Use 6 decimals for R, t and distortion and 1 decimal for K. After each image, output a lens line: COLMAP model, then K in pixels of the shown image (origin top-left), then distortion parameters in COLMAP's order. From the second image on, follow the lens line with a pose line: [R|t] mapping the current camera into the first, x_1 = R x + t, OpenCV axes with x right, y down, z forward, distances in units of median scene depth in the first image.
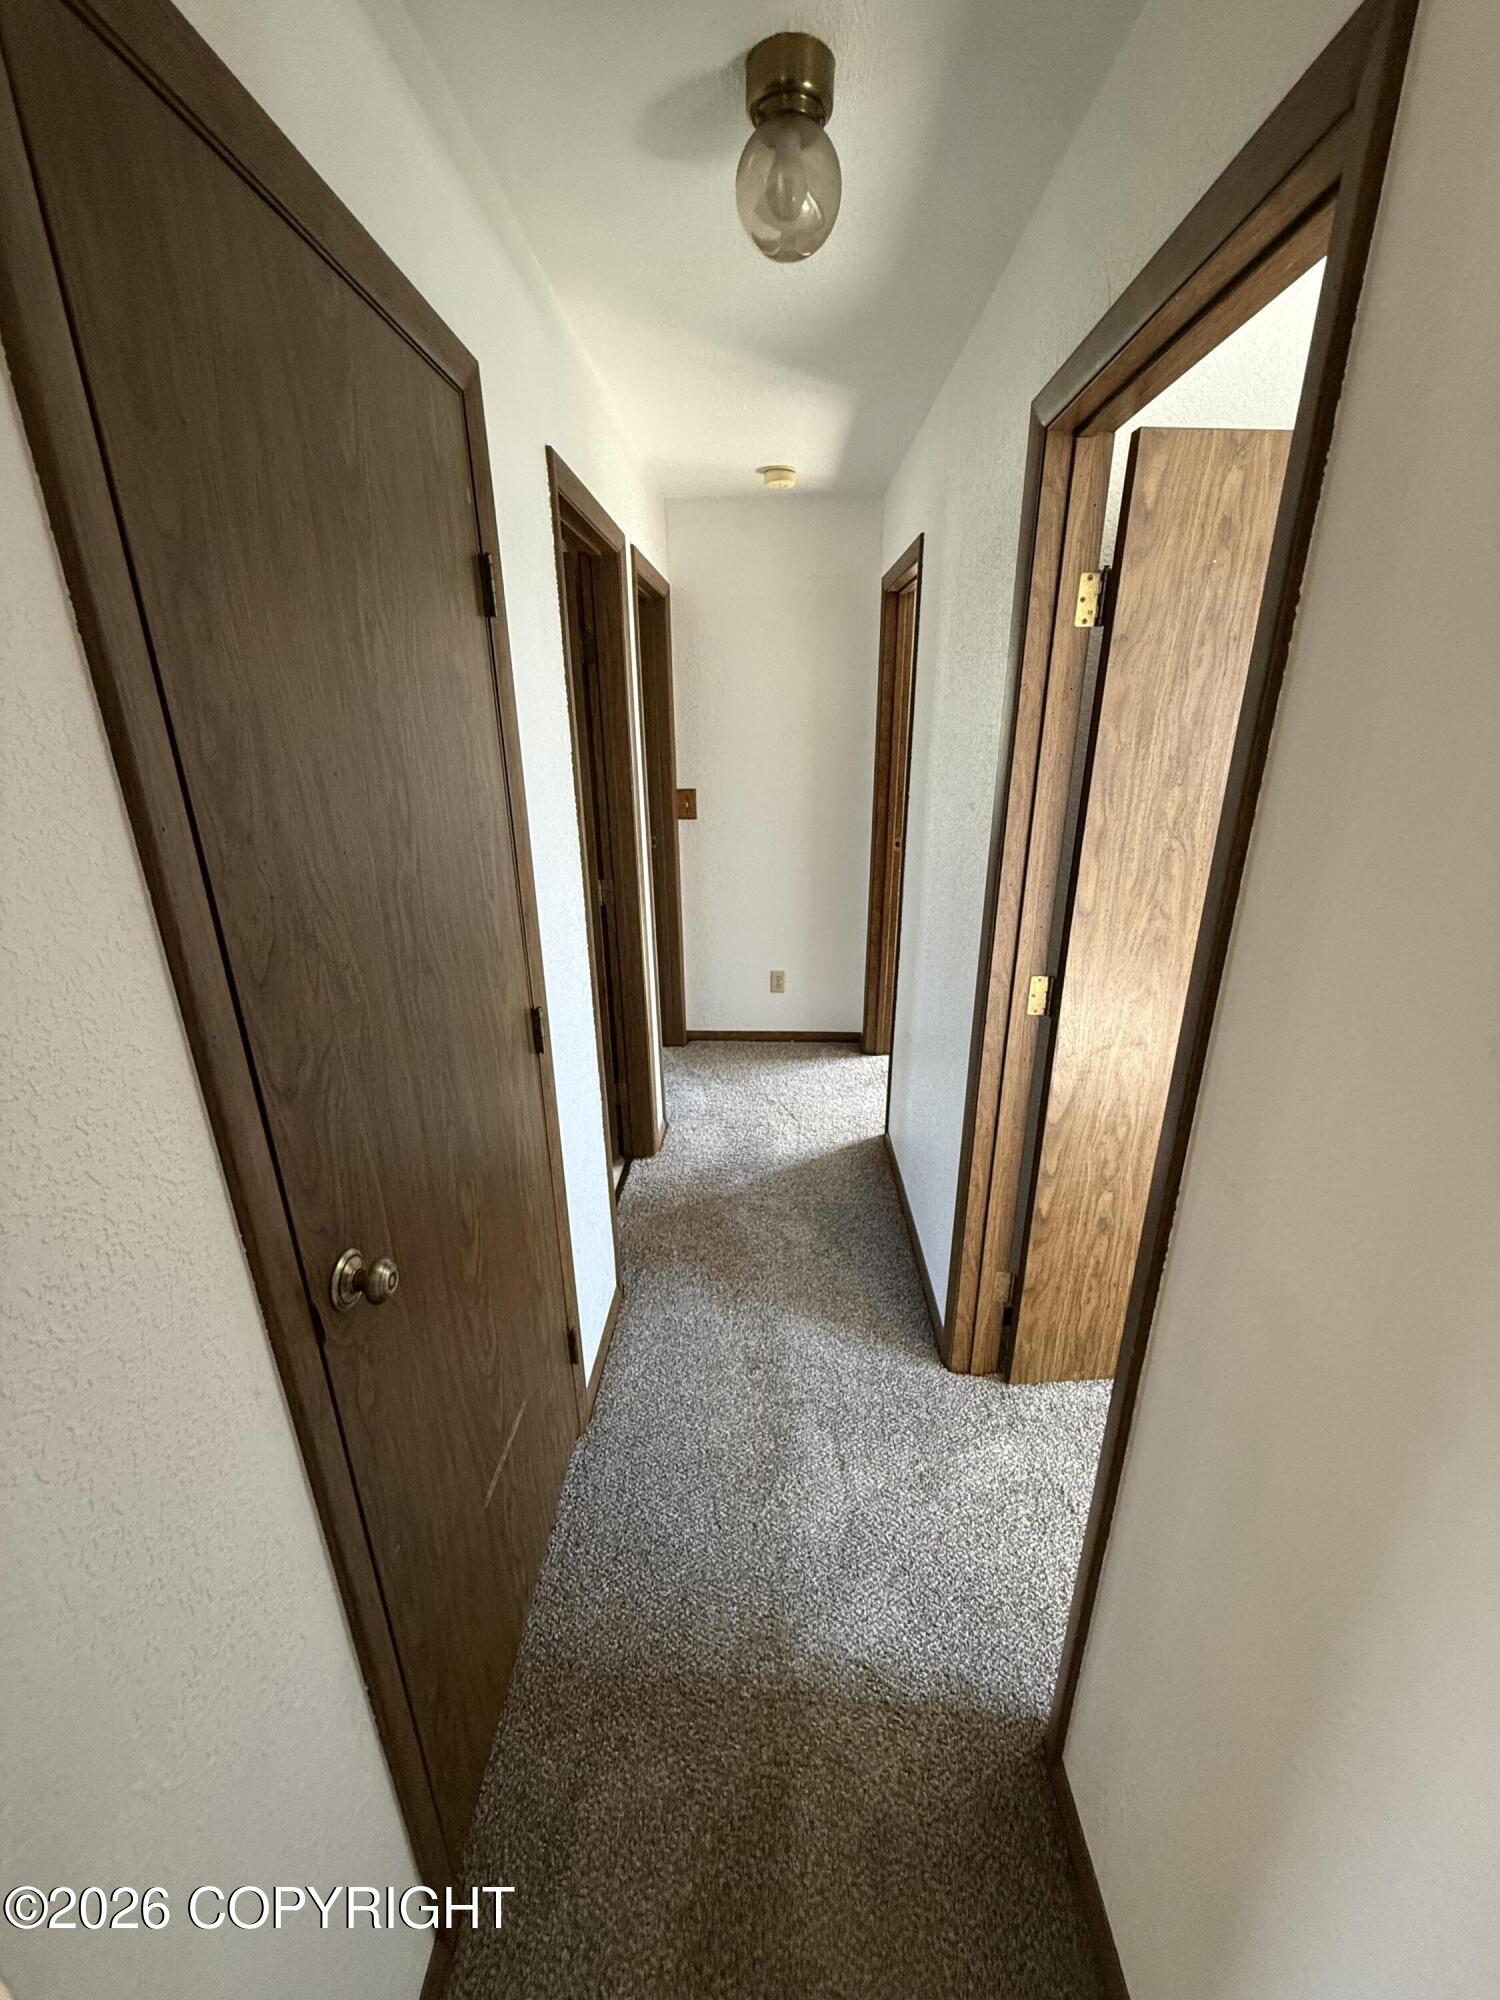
lens RADIAL K [[803.7, 0, 753.2], [0, 803.7, 999.0], [0, 0, 1]] dist [0.000477, -0.000283]
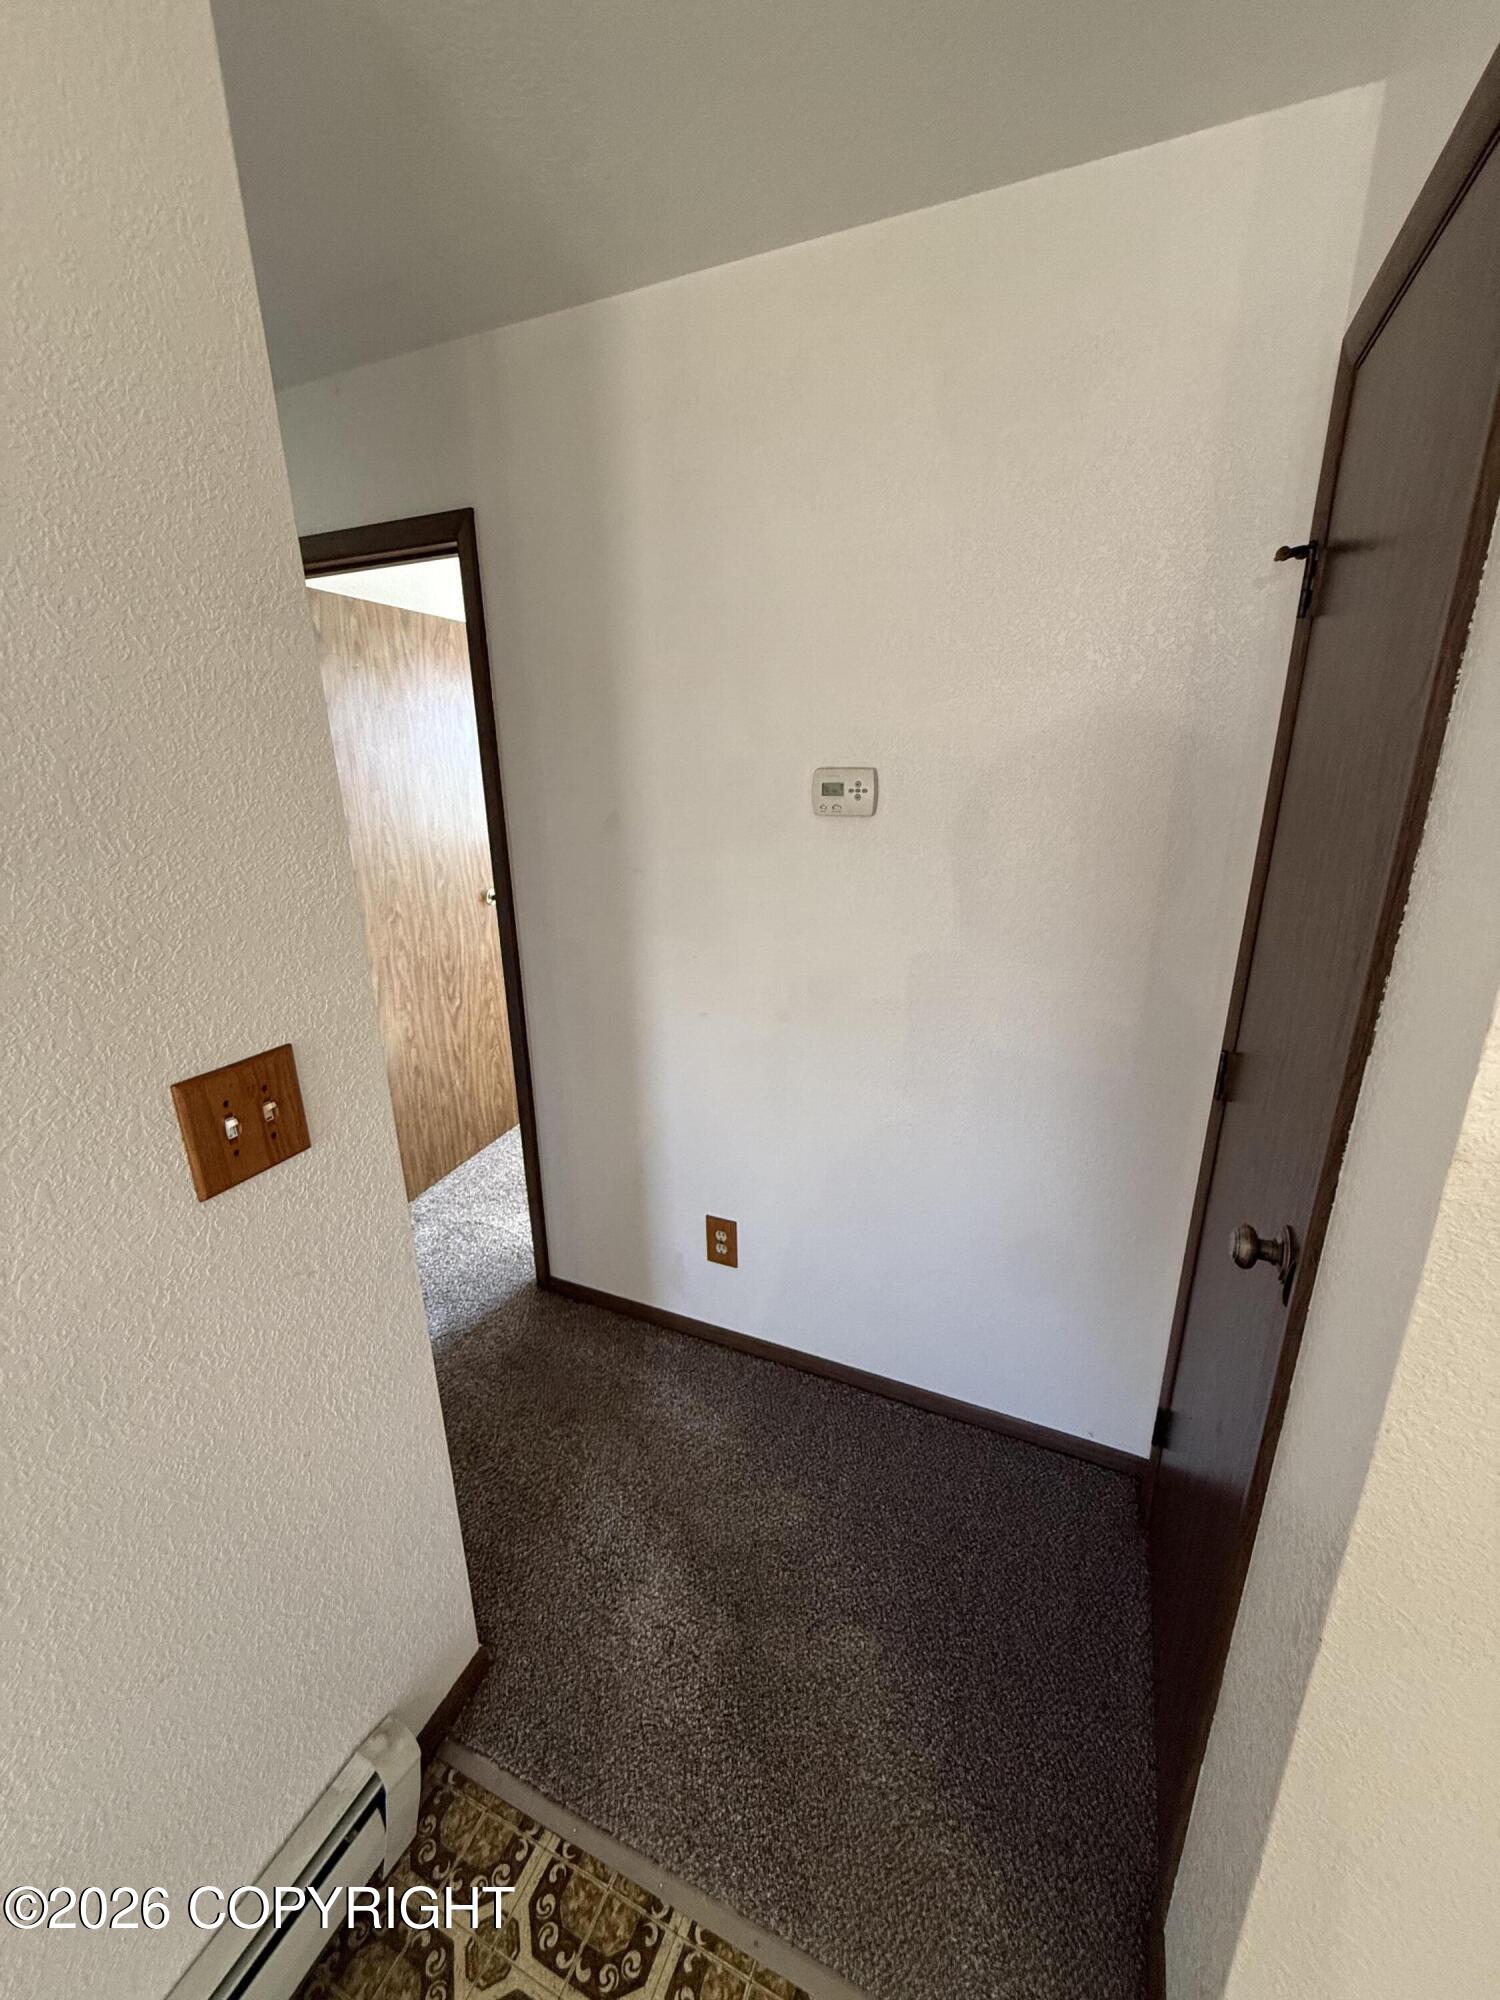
lens RADIAL K [[803.7, 0, 749.8], [0, 803.7, 999.4], [0, 0, 1]] dist [0.000477, -0.000283]
pose [[0.393969, -0.272971, 0.877653, -0.685102], [0.319653, 0.935965, 0.147619, 0.133881], [-0.861749, 0.222388, 0.455997, -0.322185]]
